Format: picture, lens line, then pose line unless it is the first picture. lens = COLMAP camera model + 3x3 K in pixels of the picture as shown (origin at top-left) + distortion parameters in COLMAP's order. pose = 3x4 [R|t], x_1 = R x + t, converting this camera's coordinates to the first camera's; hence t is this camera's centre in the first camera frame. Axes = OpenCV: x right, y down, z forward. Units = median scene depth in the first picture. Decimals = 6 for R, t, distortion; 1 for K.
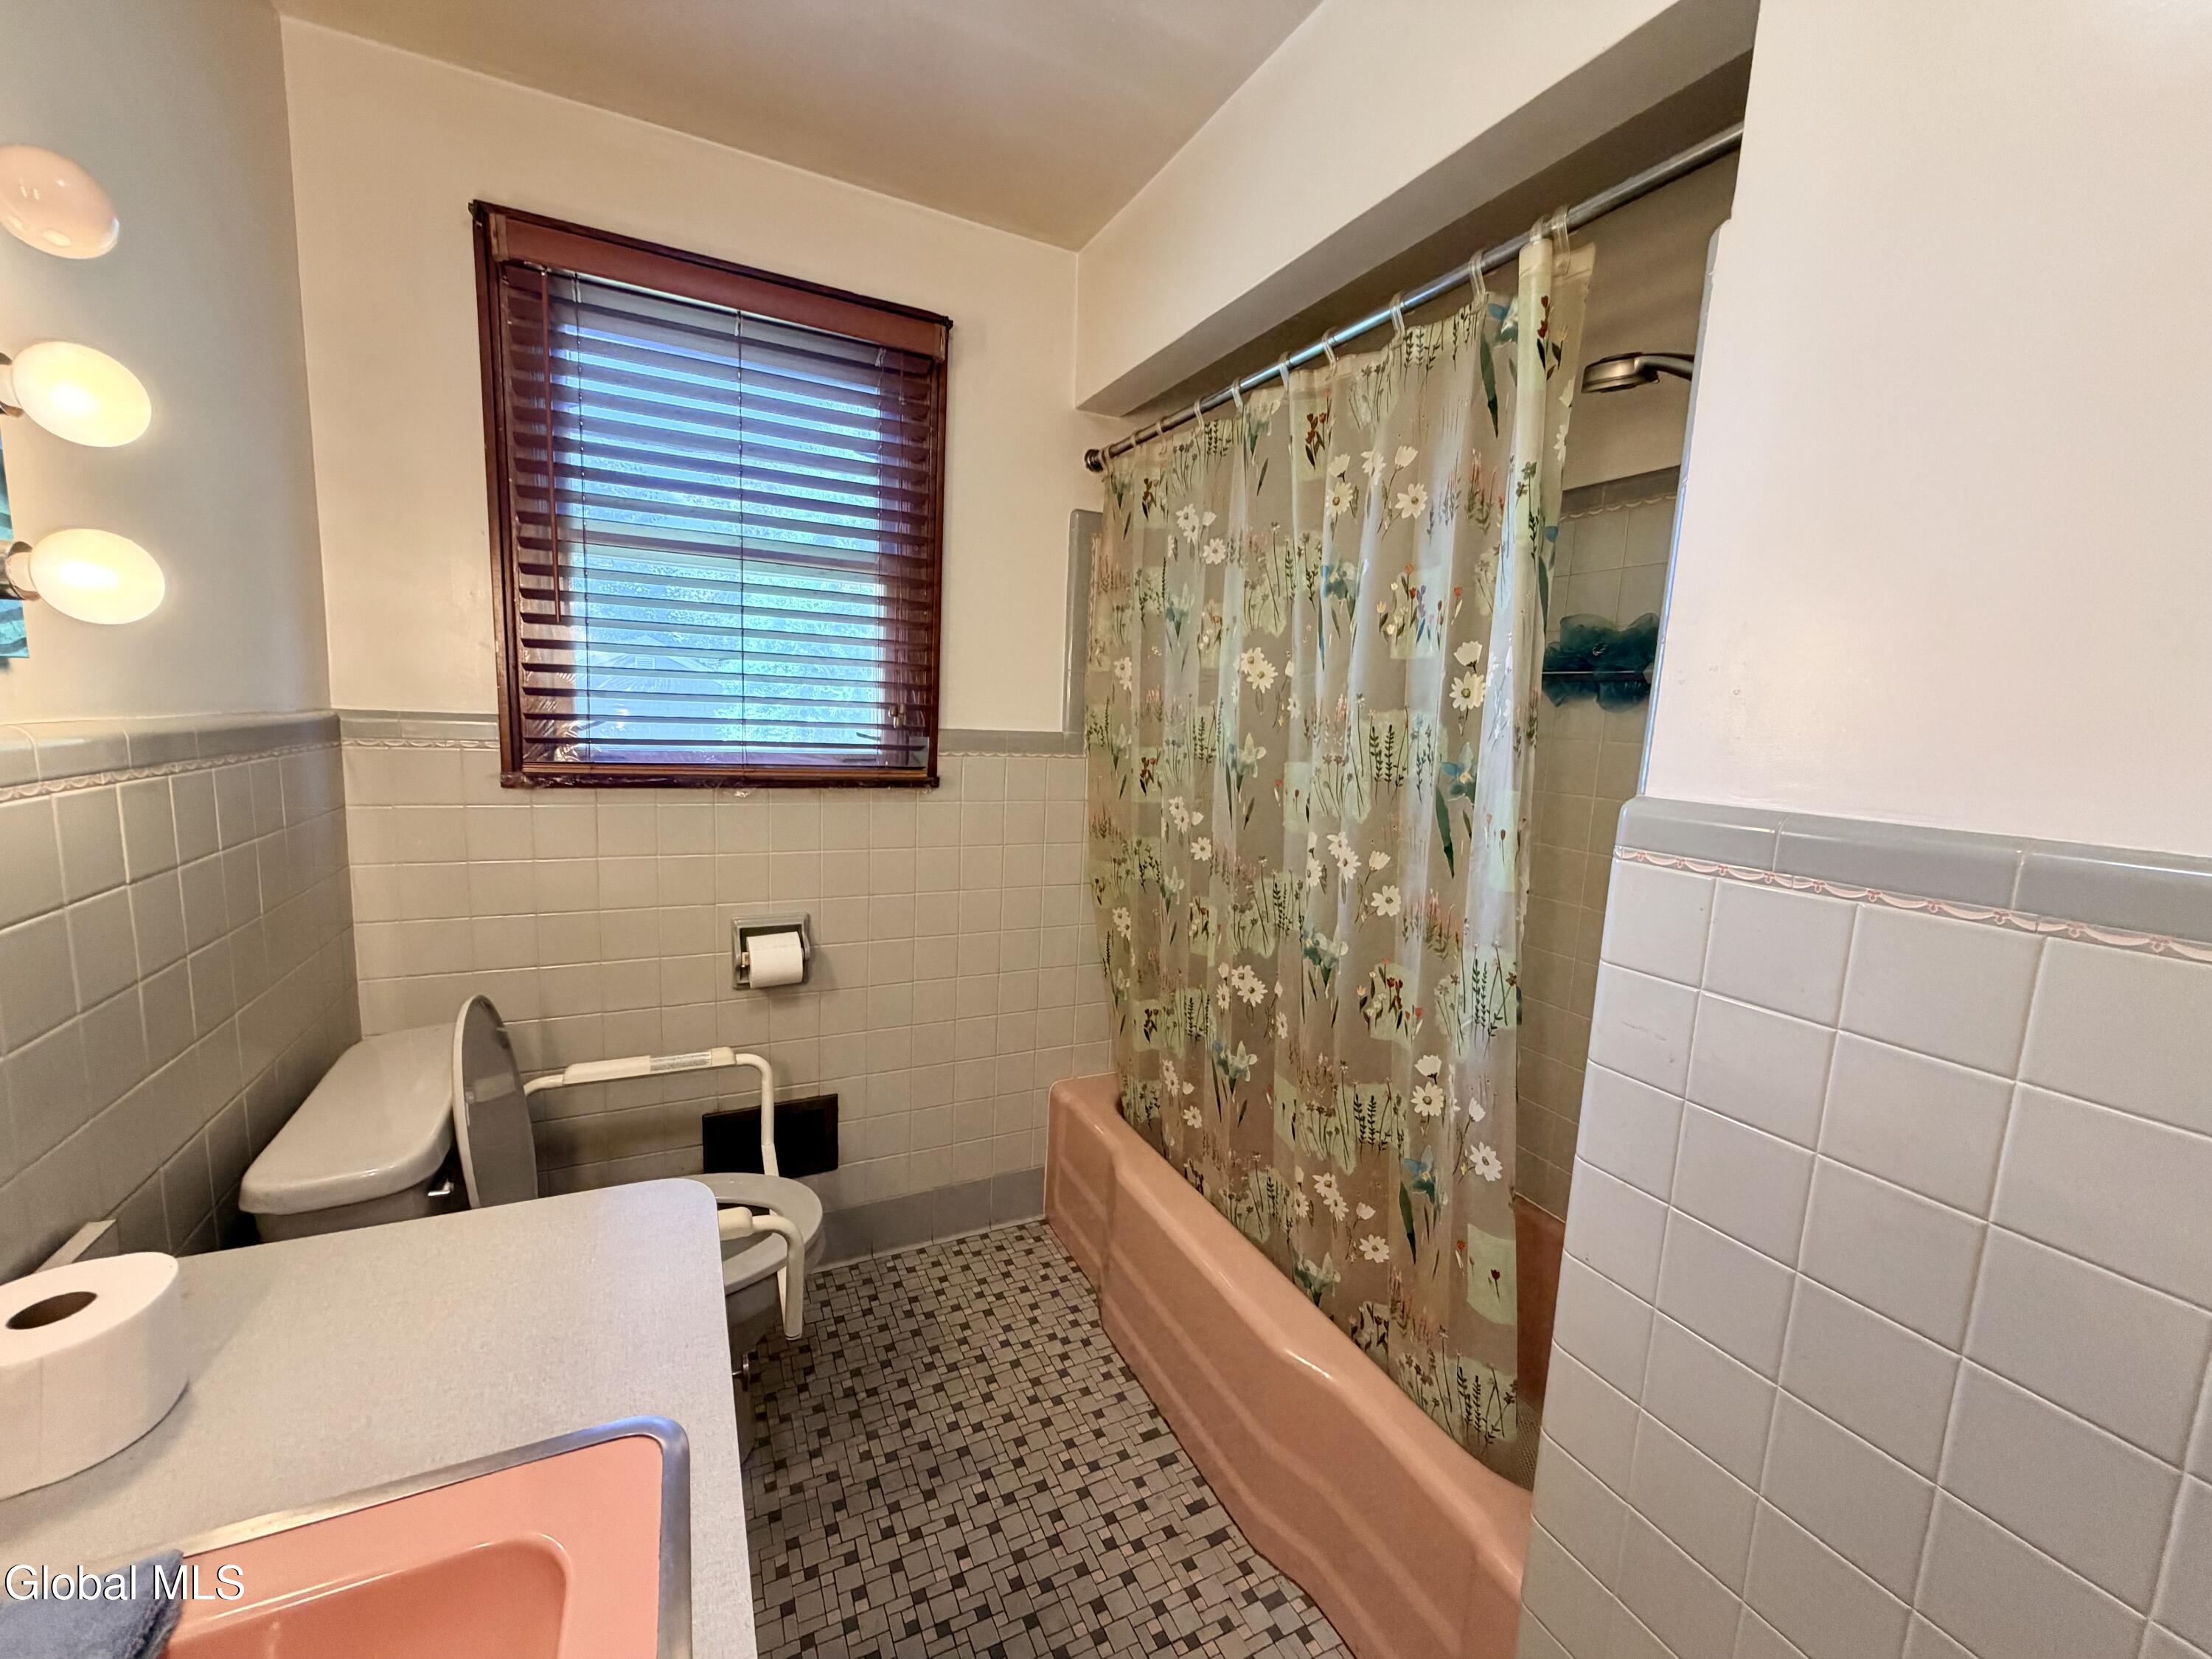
lens RADIAL K [[878.4, 0, 1100.3], [0, 878.4, 828.0], [0, 0, 1]] dist [0.002988, 0.000323]
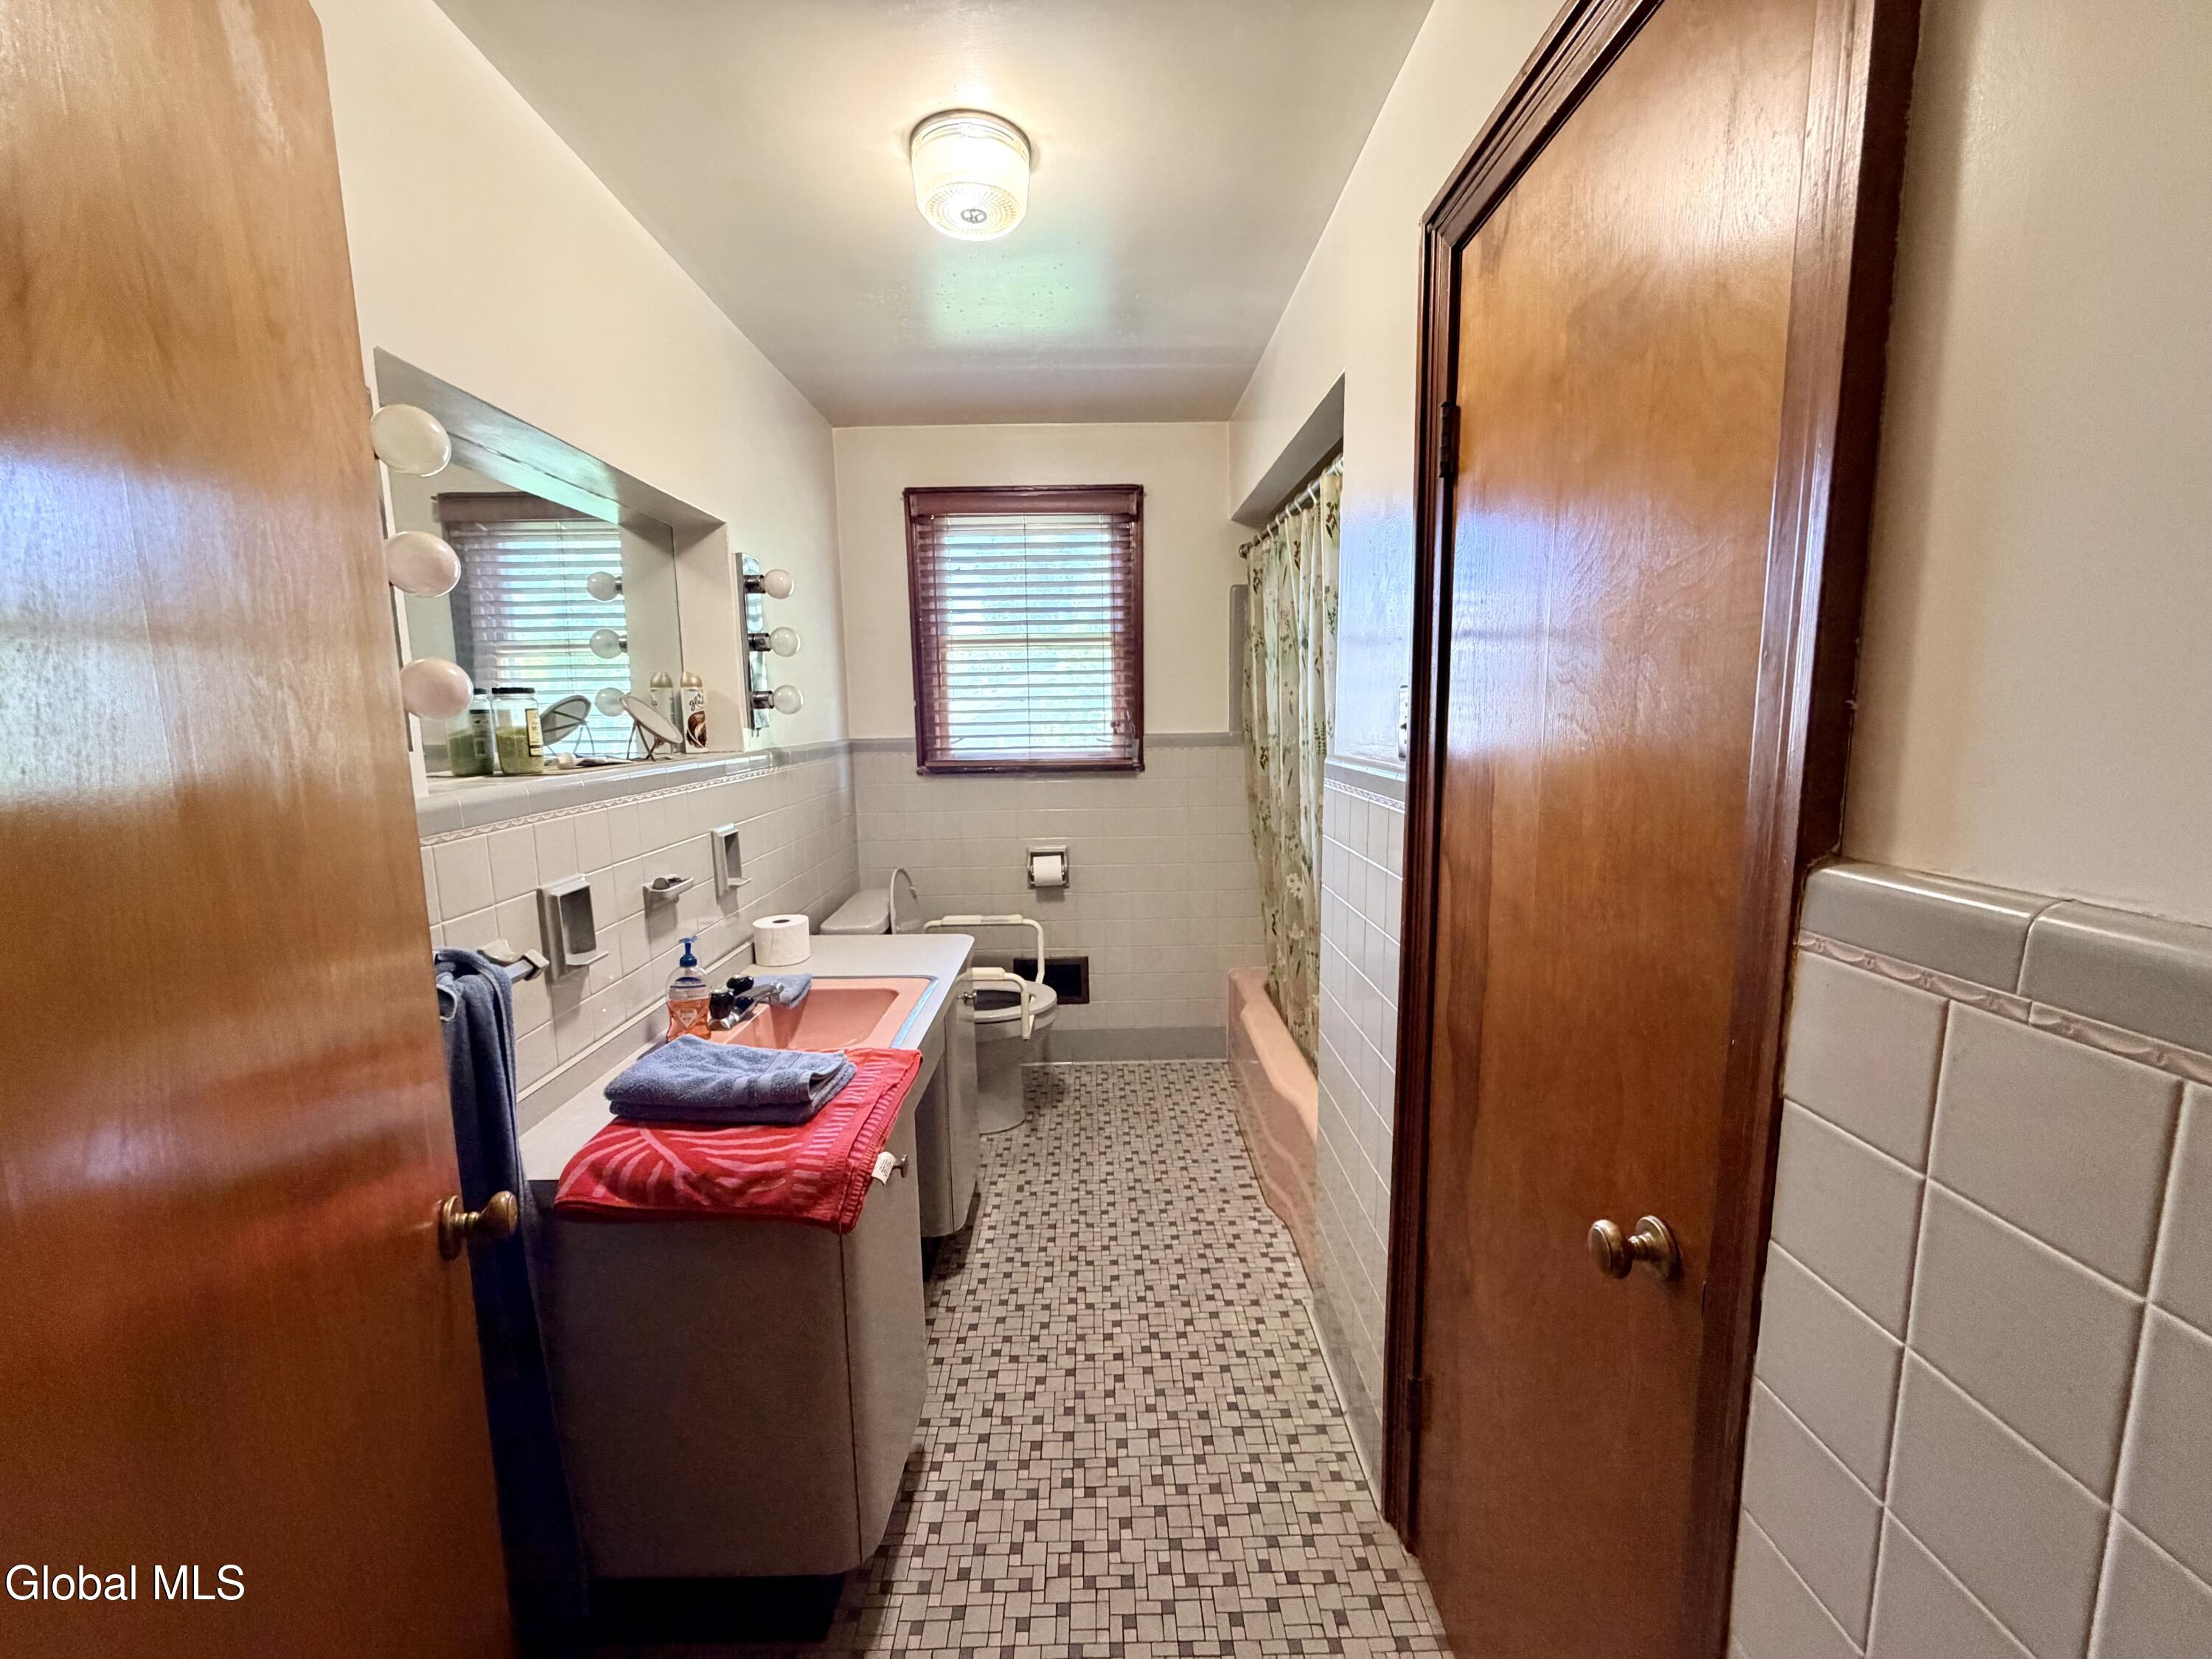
lens RADIAL K [[878.4, 0, 1108.4], [0, 878.4, 831.2], [0, 0, 1]] dist [0.002988, 0.000323]
pose [[0.902258, 0.001031, -0.431195, 0.484058], [0.000619, 0.999993, 0.003685, 0.063733], [0.431196, -0.003592, 0.902251, -0.516794]]
